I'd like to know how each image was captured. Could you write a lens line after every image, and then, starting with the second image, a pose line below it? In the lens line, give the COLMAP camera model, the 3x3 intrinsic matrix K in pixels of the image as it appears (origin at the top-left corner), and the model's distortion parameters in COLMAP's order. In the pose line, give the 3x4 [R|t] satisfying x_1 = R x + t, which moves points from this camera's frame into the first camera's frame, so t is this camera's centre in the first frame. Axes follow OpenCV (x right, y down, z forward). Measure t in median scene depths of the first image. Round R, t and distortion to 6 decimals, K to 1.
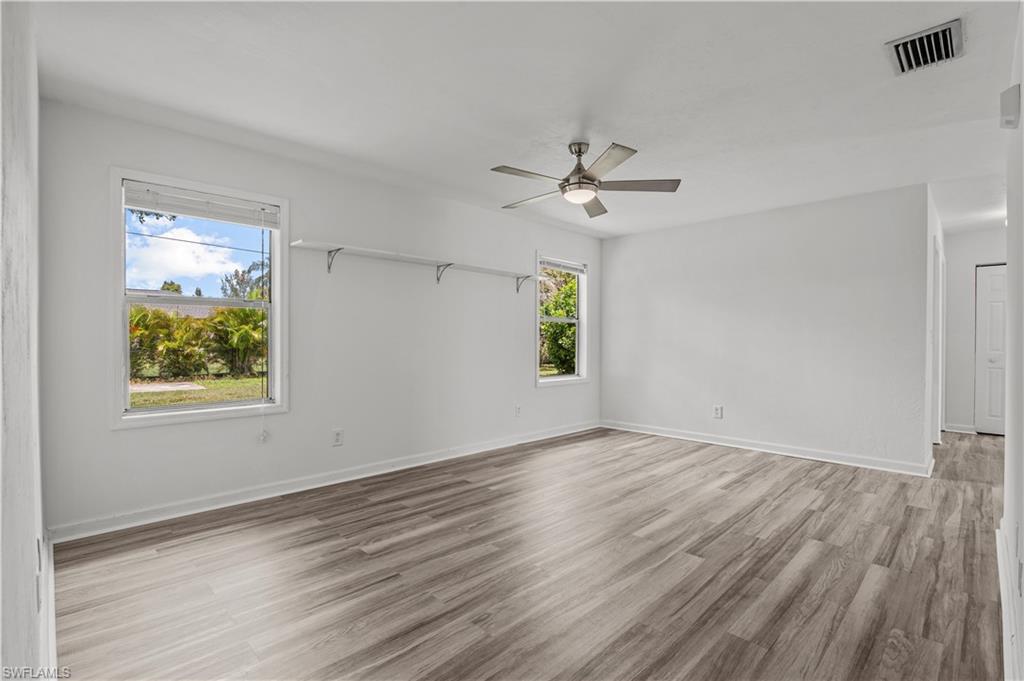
lens RADIAL K [[467.8, 0, 505.5], [0, 467.8, 344.6], [0, 0, 1]] dist [-0.012607, 0.000084]
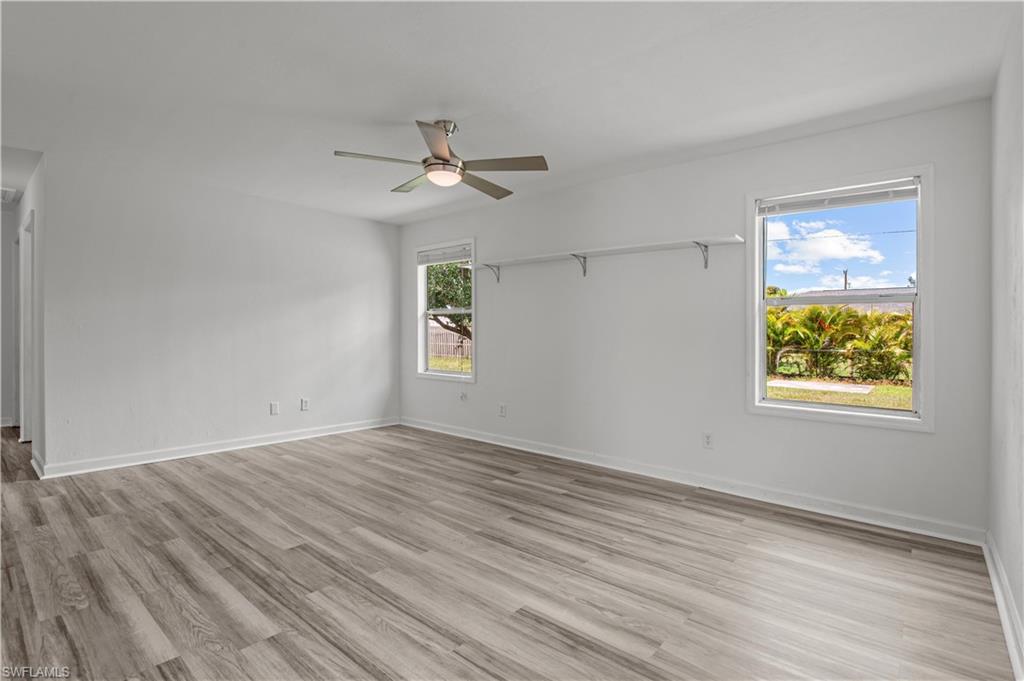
lens RADIAL K [[489.2, 0, 509.0], [0, 489.2, 339.1], [0, 0, 1]] dist [-0.012162, -0.000613]
pose [[0.088655, 0.005091, -0.996049, 1.492846], [-0.022868, 0.999734, 0.003074, 0.000282], [0.995800, 0.022505, 0.088748, 1.368888]]
